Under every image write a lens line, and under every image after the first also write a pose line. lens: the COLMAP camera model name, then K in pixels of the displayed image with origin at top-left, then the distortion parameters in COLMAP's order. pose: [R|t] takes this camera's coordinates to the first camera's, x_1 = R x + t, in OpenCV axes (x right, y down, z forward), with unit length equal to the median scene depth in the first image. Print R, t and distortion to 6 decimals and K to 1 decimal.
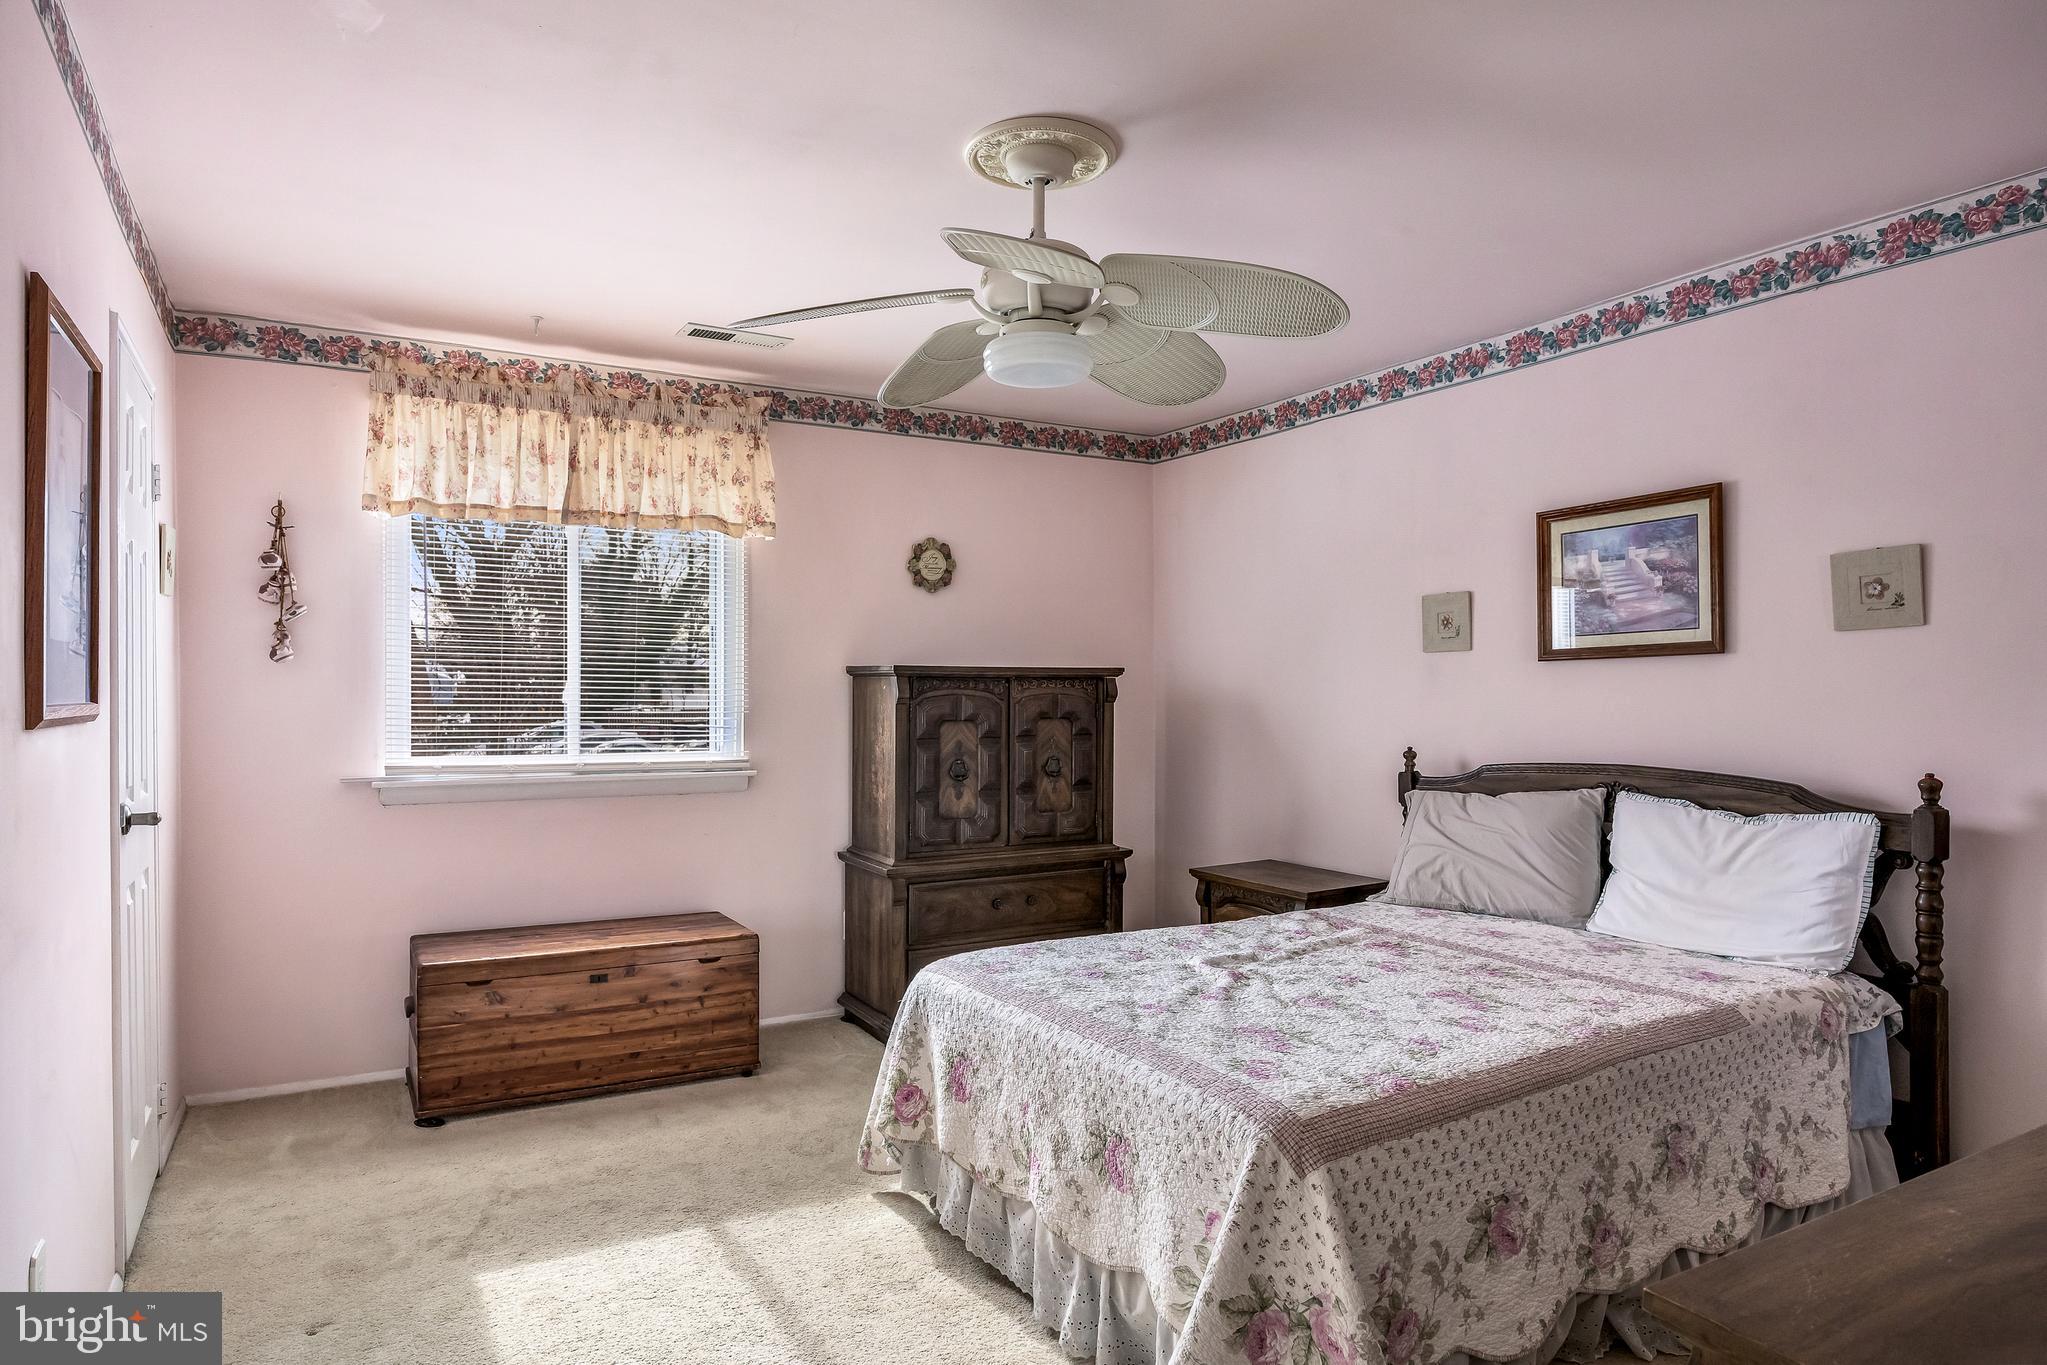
lens RADIAL K [[1188.1, 0, 1023.5], [0, 1188.1, 682.5], [0, 0, 1]] dist [-0.010850, -0.000079]
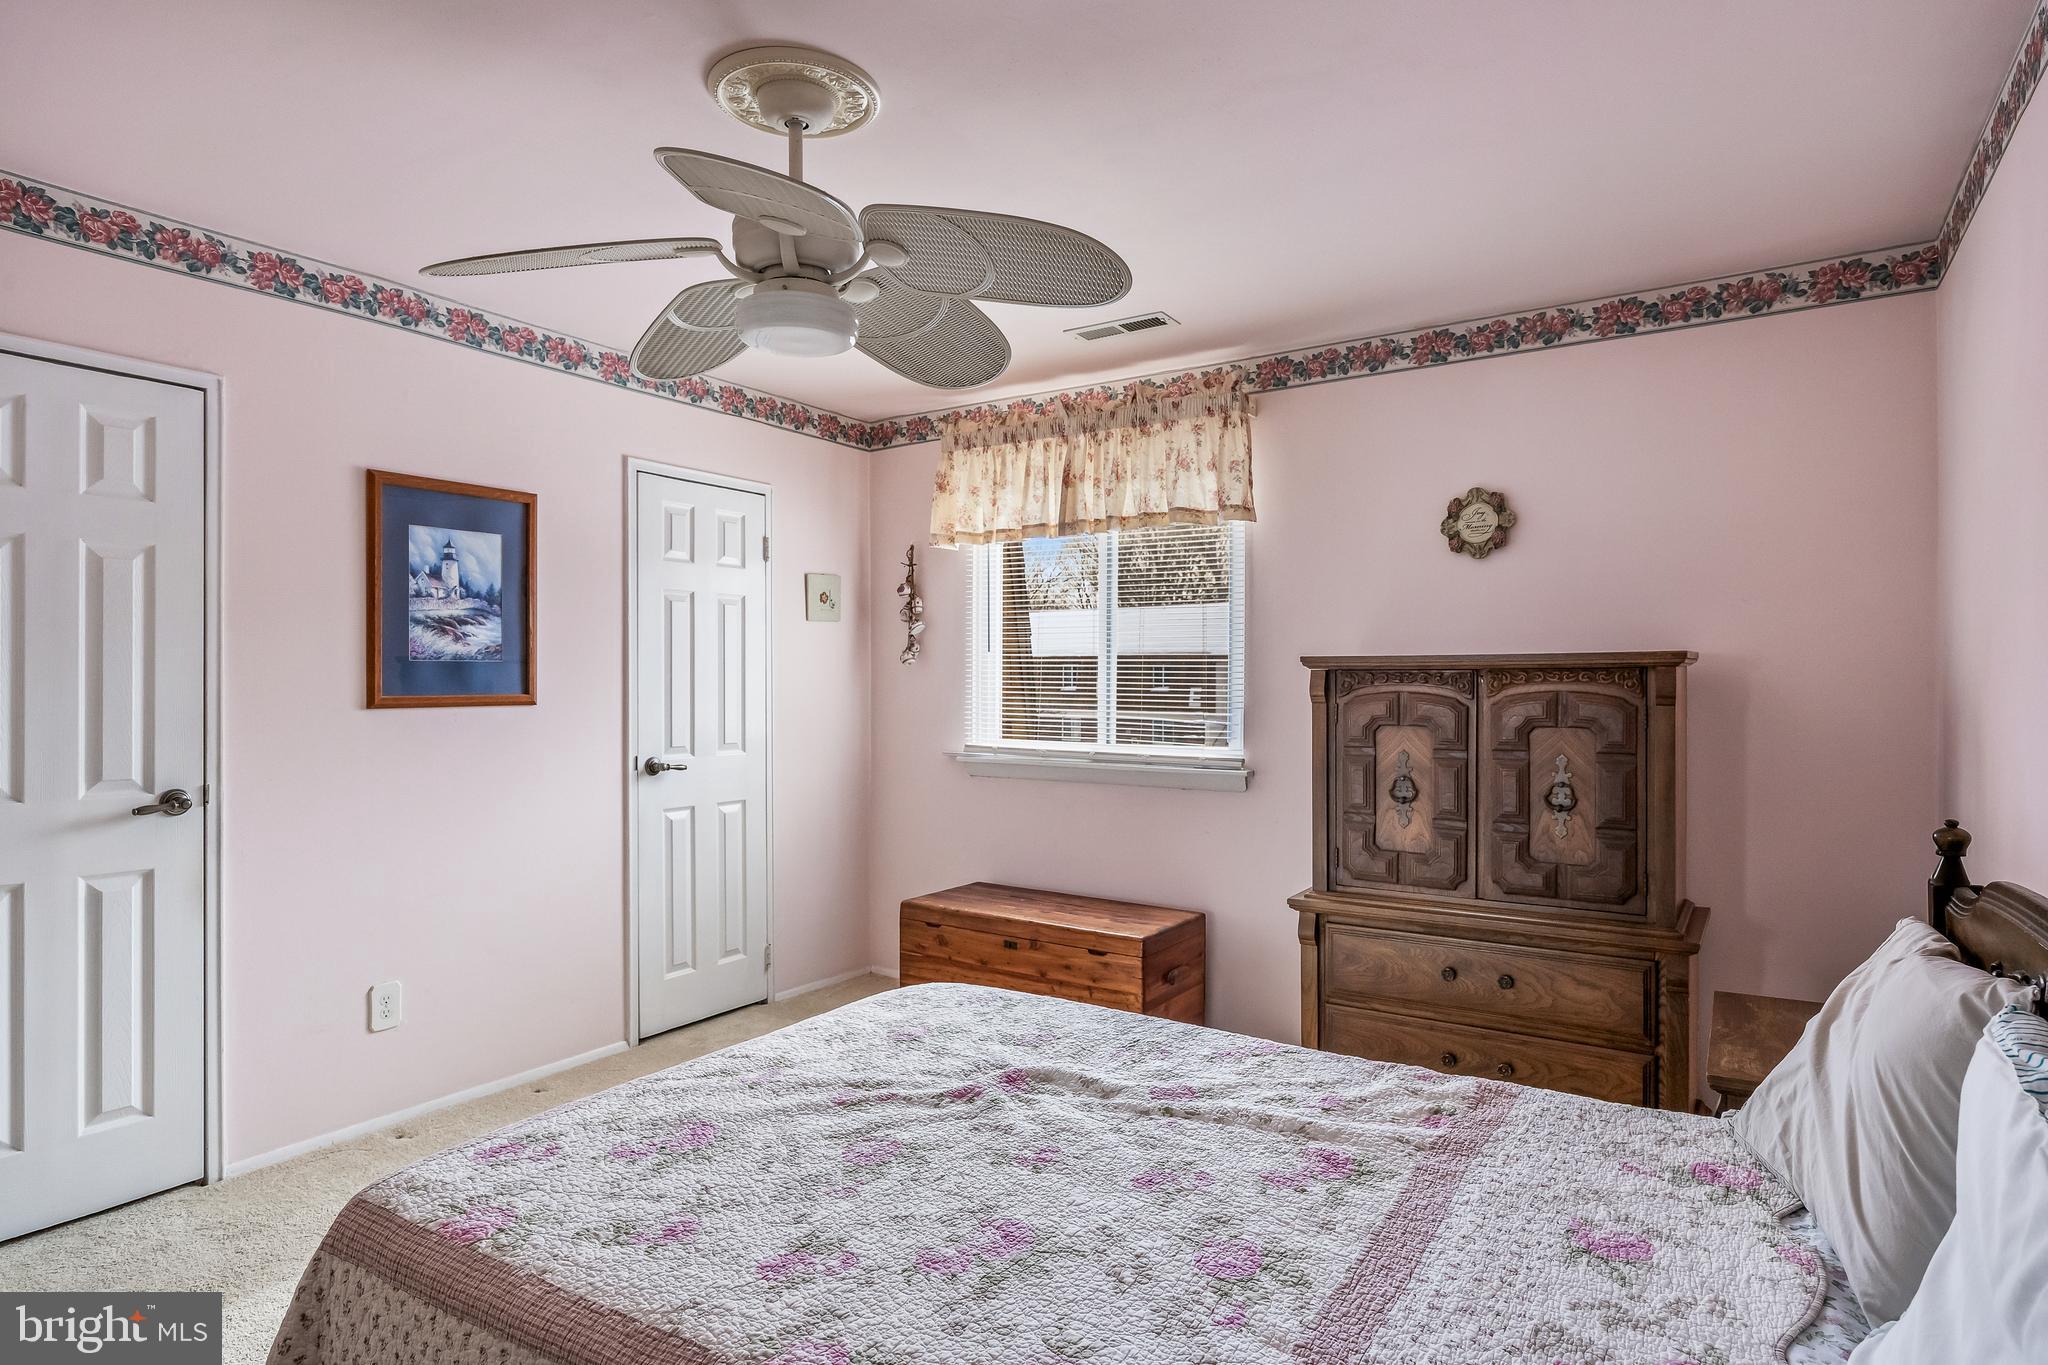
lens RADIAL K [[1128.5, 0, 1018.3], [0, 1128.5, 676.5], [0, 0, 1]] dist [-0.004275, -0.002272]
pose [[0.436920, -0.003009, -0.899495, 0.591147], [0.008750, 0.999961, 0.000905, -0.003206], [0.899458, -0.008266, 0.436929, 0.538131]]
